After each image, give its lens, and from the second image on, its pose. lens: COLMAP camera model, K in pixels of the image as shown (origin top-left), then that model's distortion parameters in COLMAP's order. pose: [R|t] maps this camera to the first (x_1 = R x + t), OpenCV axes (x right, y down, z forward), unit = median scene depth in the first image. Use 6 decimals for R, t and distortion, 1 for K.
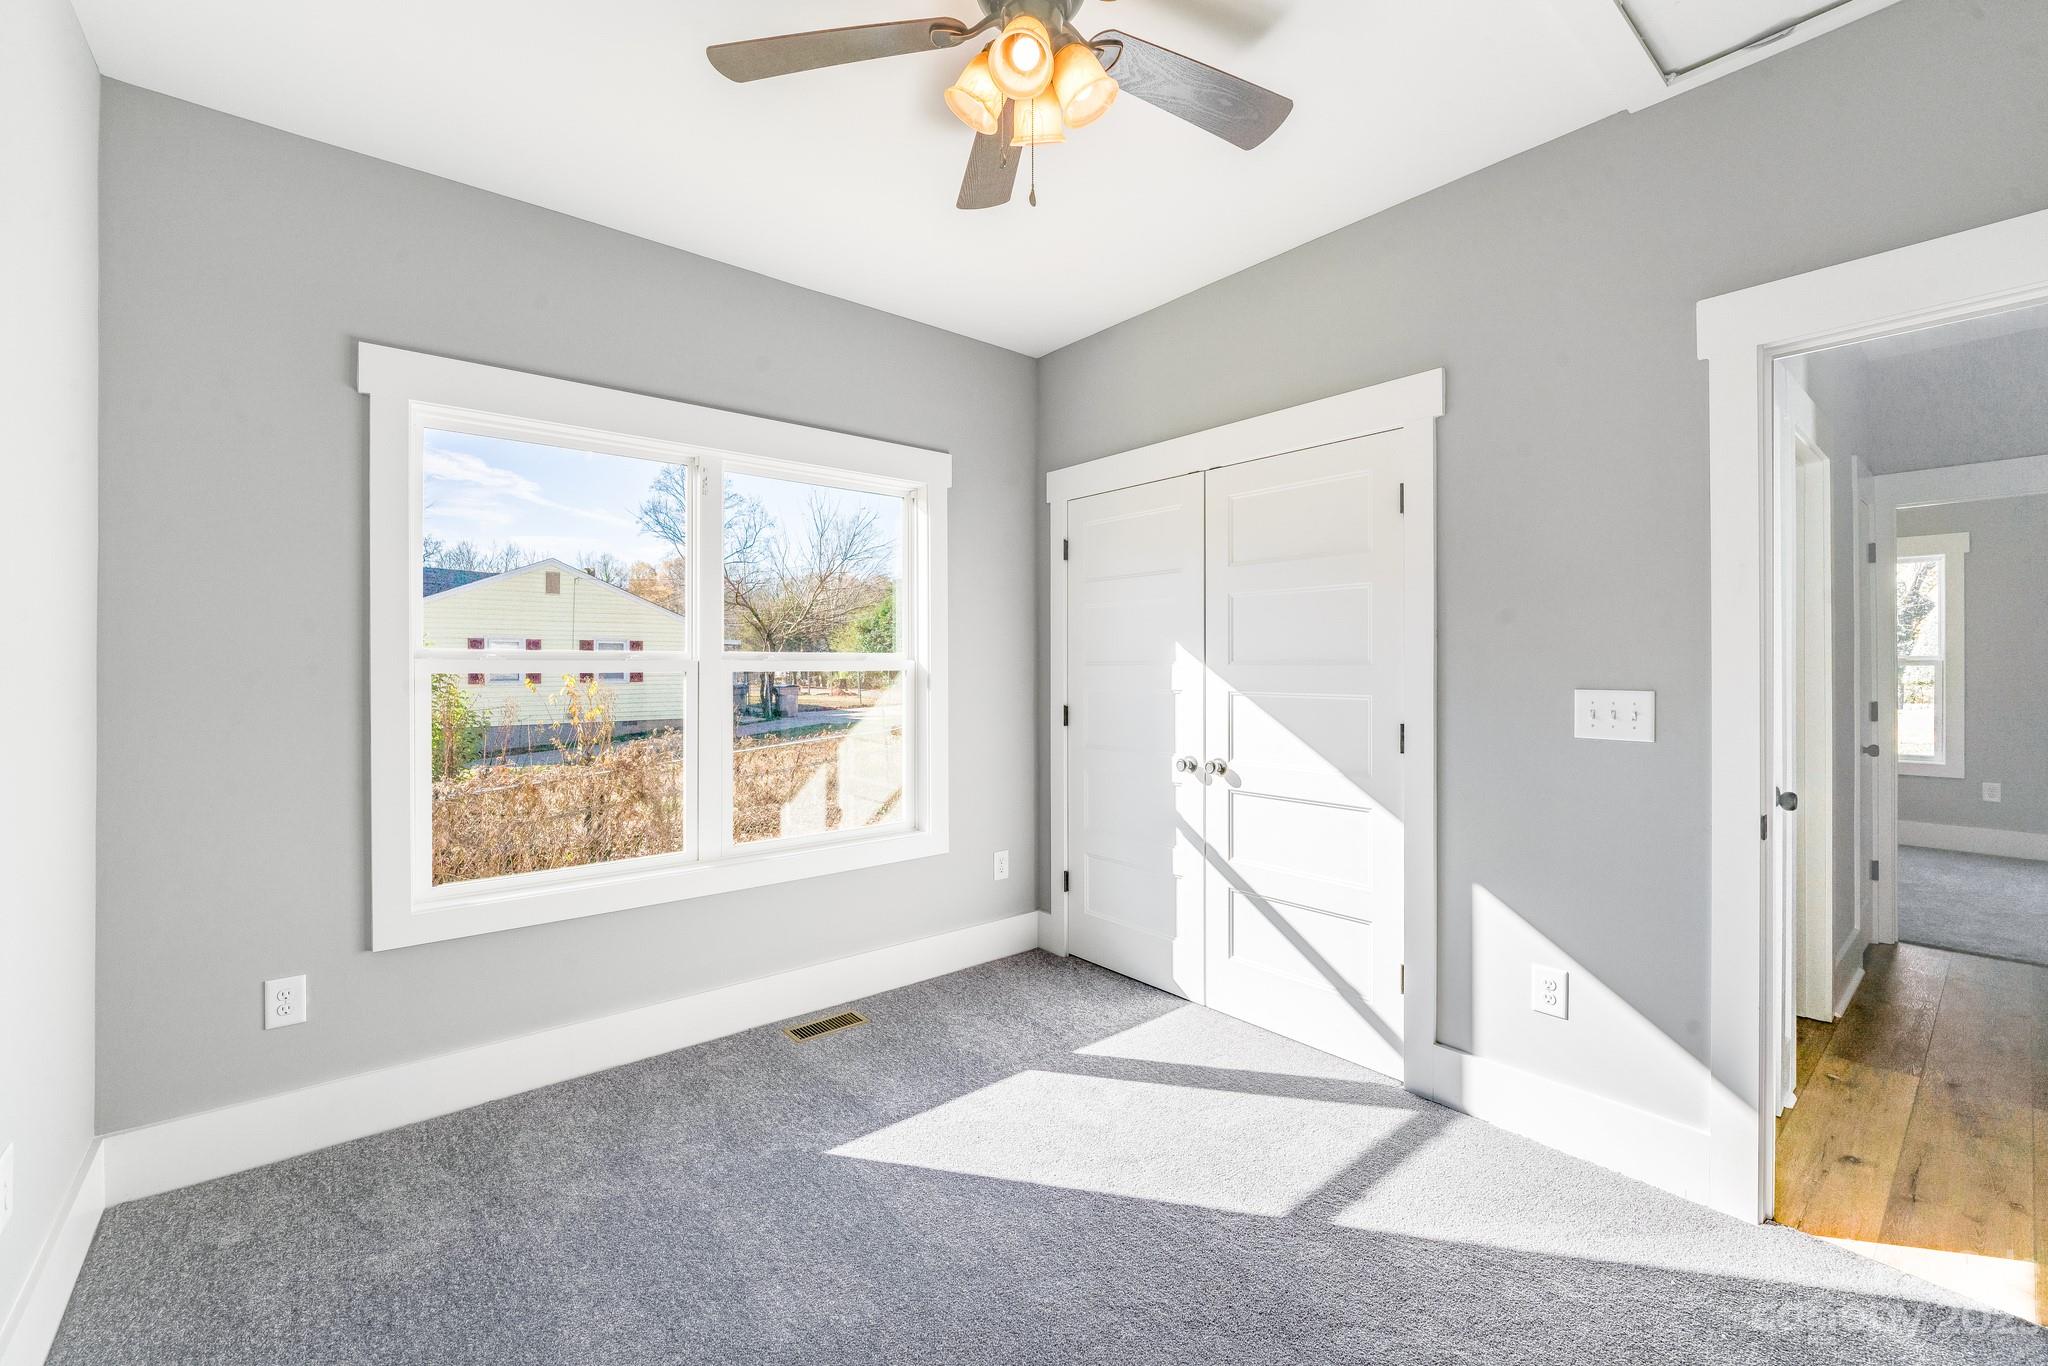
lens RADIAL K [[857.6, 0, 1011.3], [0, 857.6, 659.8], [0, 0, 1]] dist [-0.007133, -0.000205]
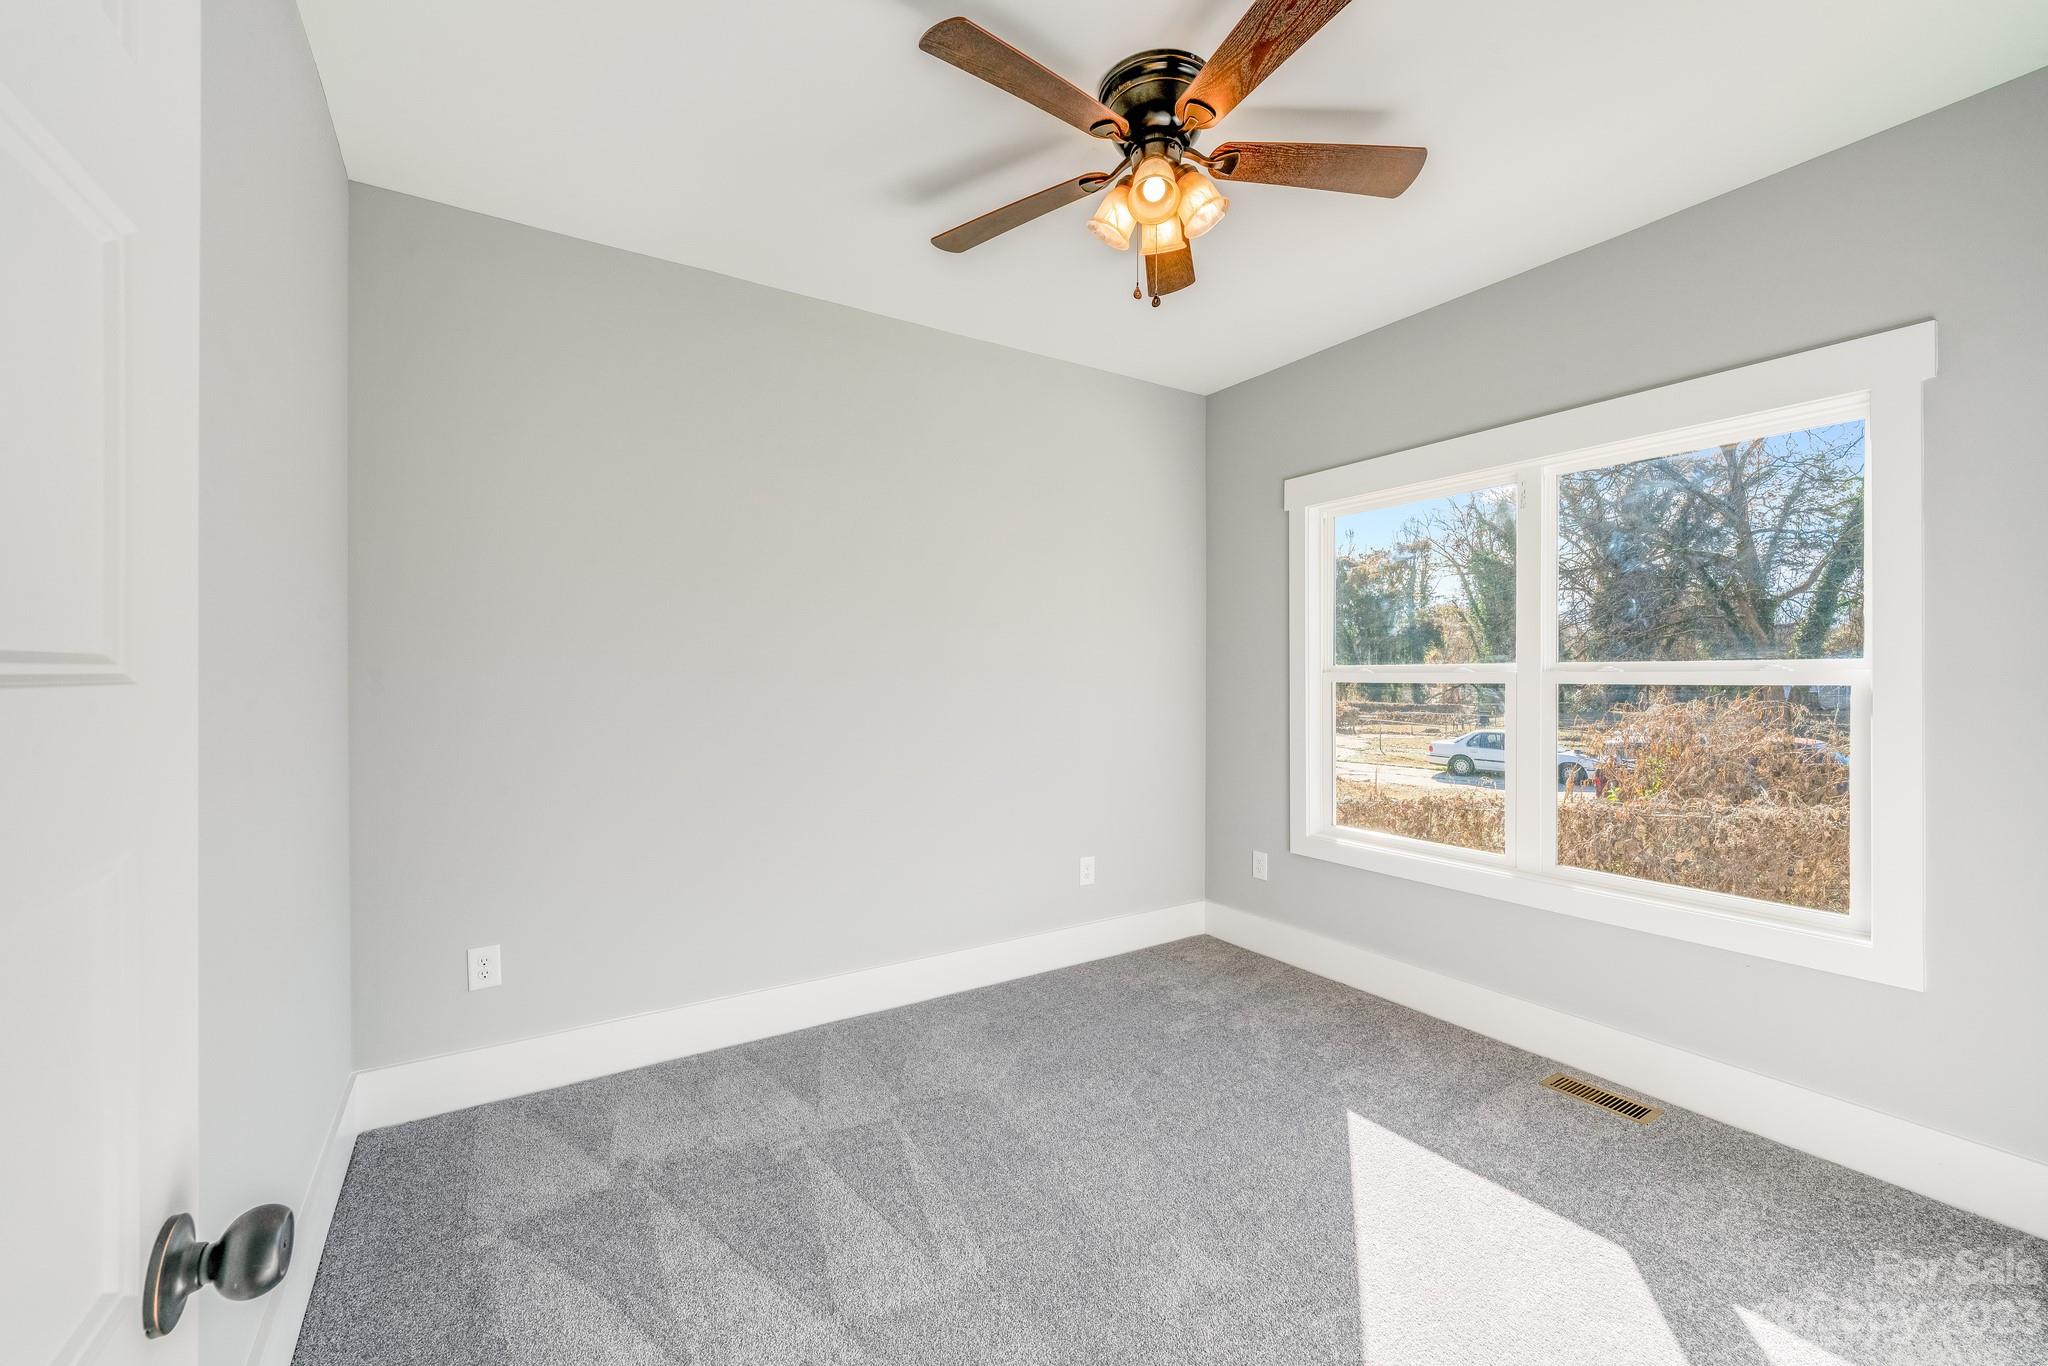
lens RADIAL K [[824.9, 0, 1015.7], [0, 824.9, 683.4], [0, 0, 1]] dist [0.000937, -0.000242]
pose [[-0.131440, 0.005661, -0.991308, 0.787958], [0.000795, 0.999984, 0.005605, 0.009193], [0.991324, -0.000052, -0.131442, 0.616143]]
